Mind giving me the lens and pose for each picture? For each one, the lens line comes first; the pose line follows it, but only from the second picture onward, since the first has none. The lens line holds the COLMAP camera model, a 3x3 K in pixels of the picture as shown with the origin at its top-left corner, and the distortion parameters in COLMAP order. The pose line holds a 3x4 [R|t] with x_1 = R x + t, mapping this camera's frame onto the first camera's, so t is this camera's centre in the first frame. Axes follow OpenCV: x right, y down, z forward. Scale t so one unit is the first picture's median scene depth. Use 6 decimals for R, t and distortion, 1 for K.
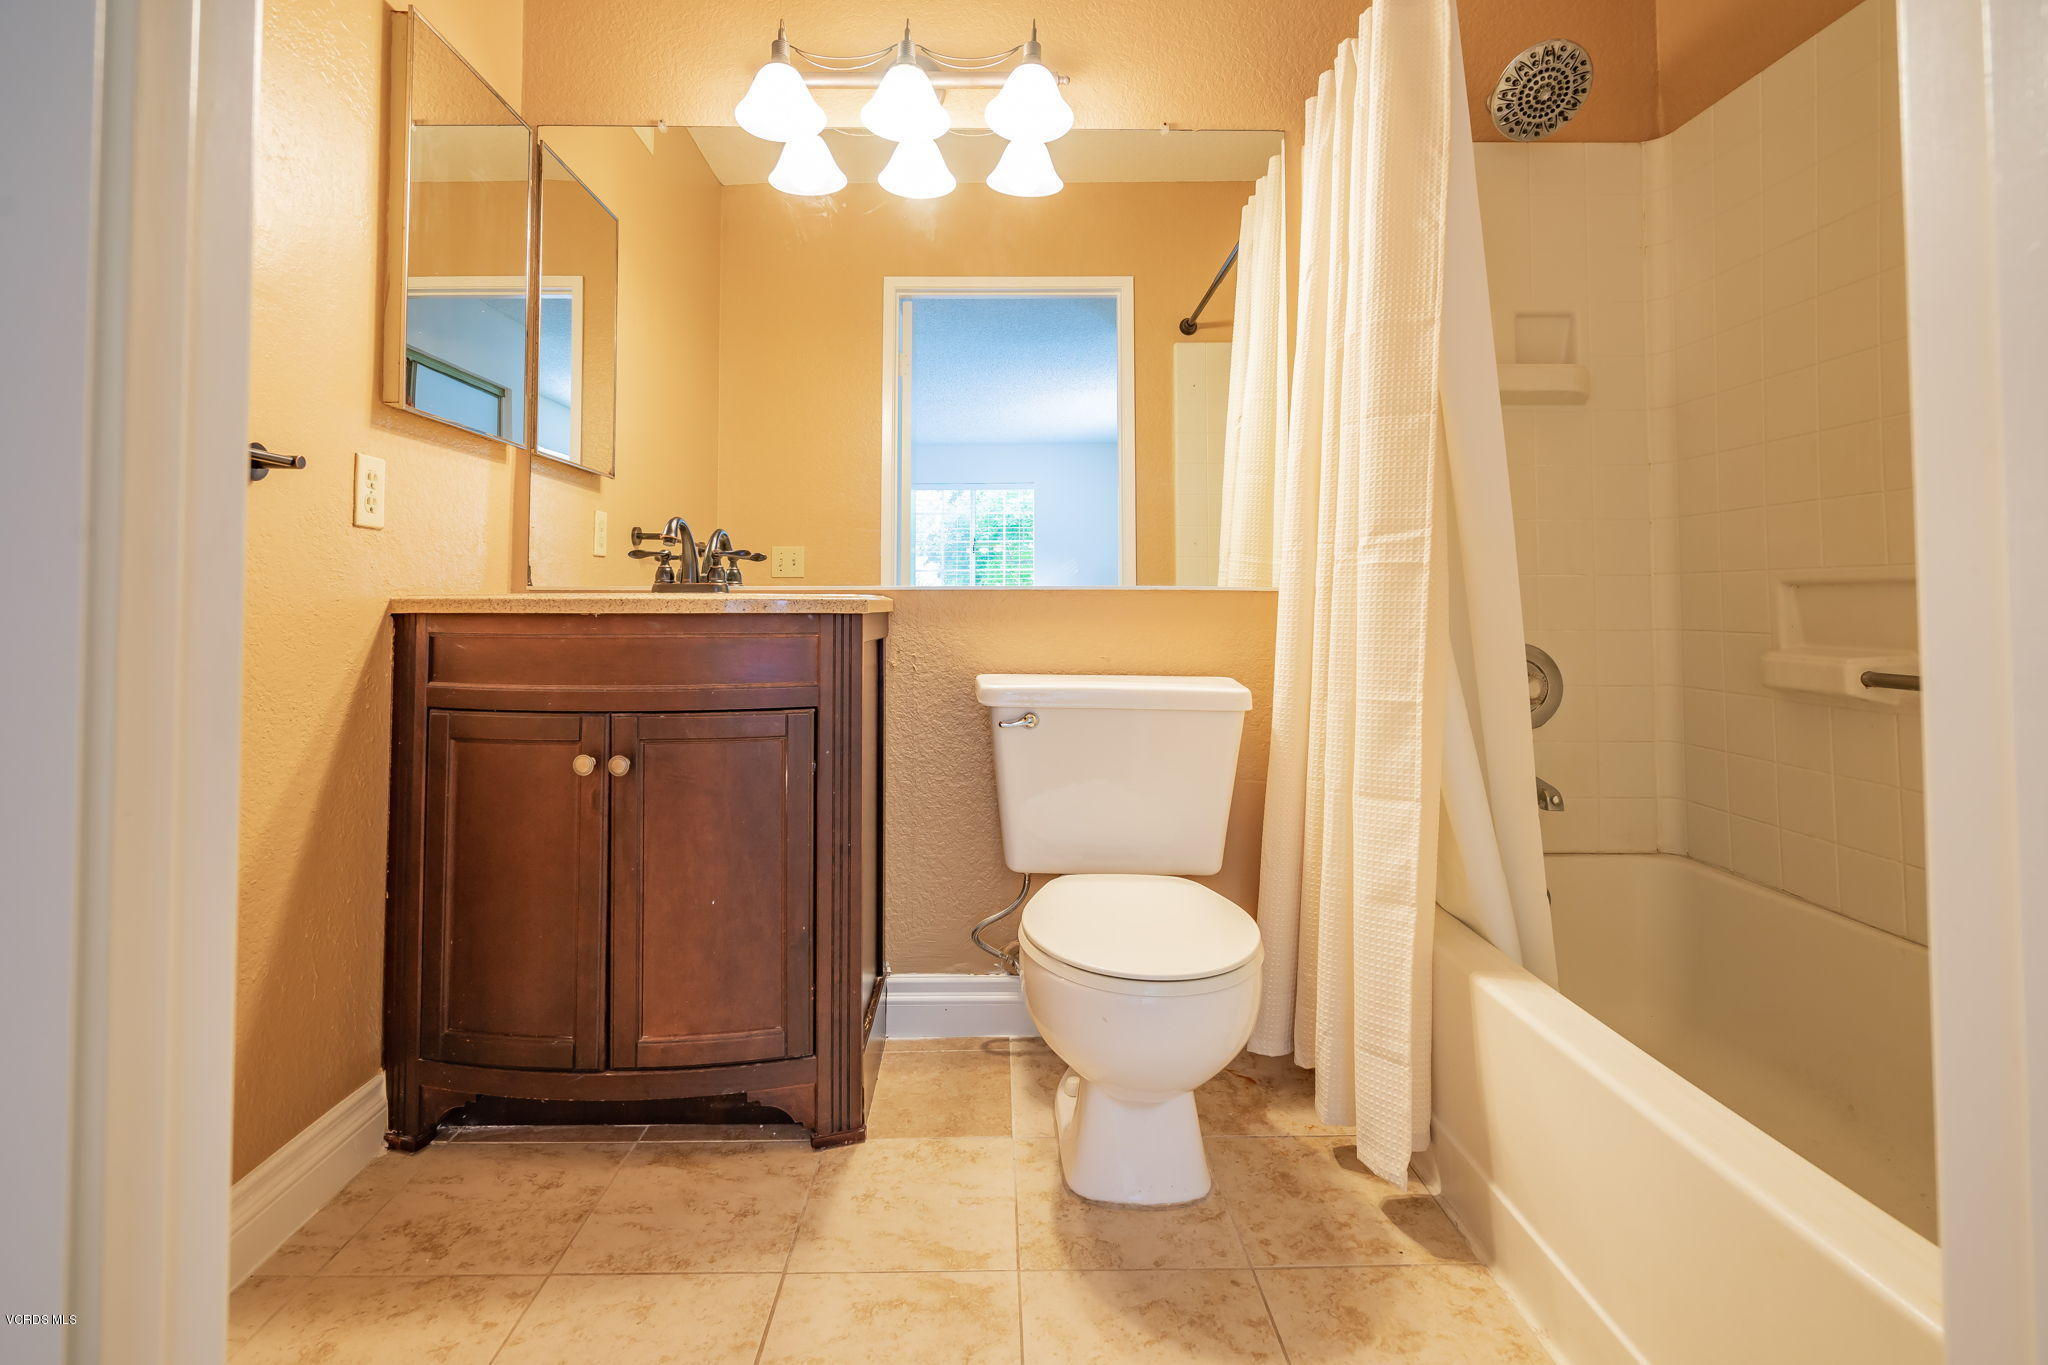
lens RADIAL K [[965.7, 0, 1016.8], [0, 965.7, 563.9], [0, 0, 1]] dist [-0.001526, 0.001051]
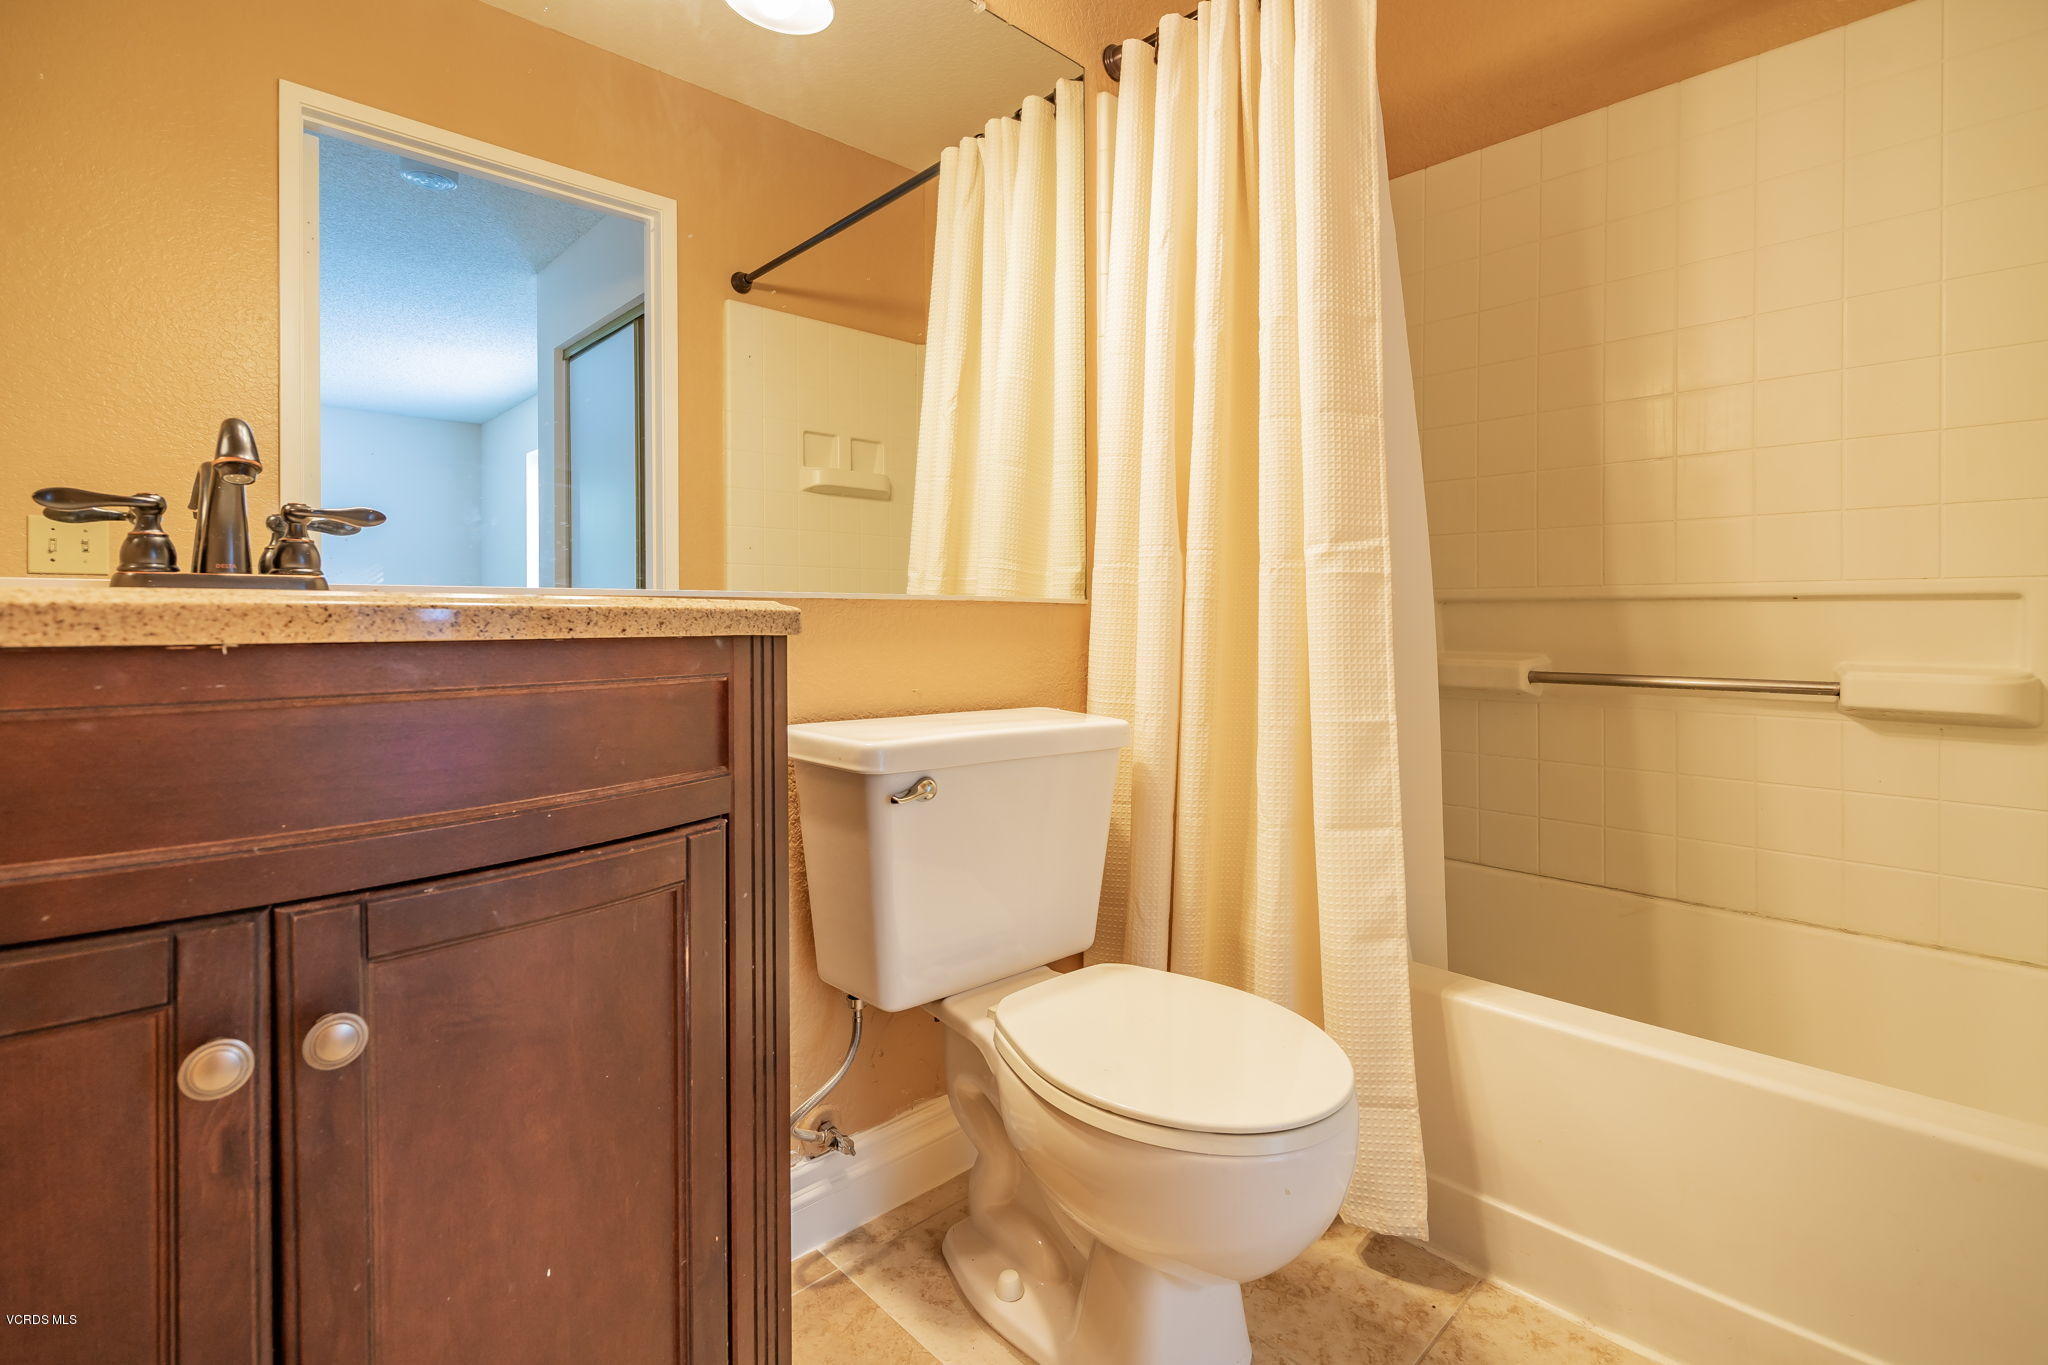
lens RADIAL K [[955.3, 0, 1023.8], [0, 955.3, 617.7], [0, 0, 1]] dist [-0.000314, 0.000655]
pose [[0.735964, -0.000237, 0.677021, -0.457235], [-0.025771, 0.999265, 0.028364, 0.023567], [-0.676530, -0.038322, 0.735417, 0.532846]]
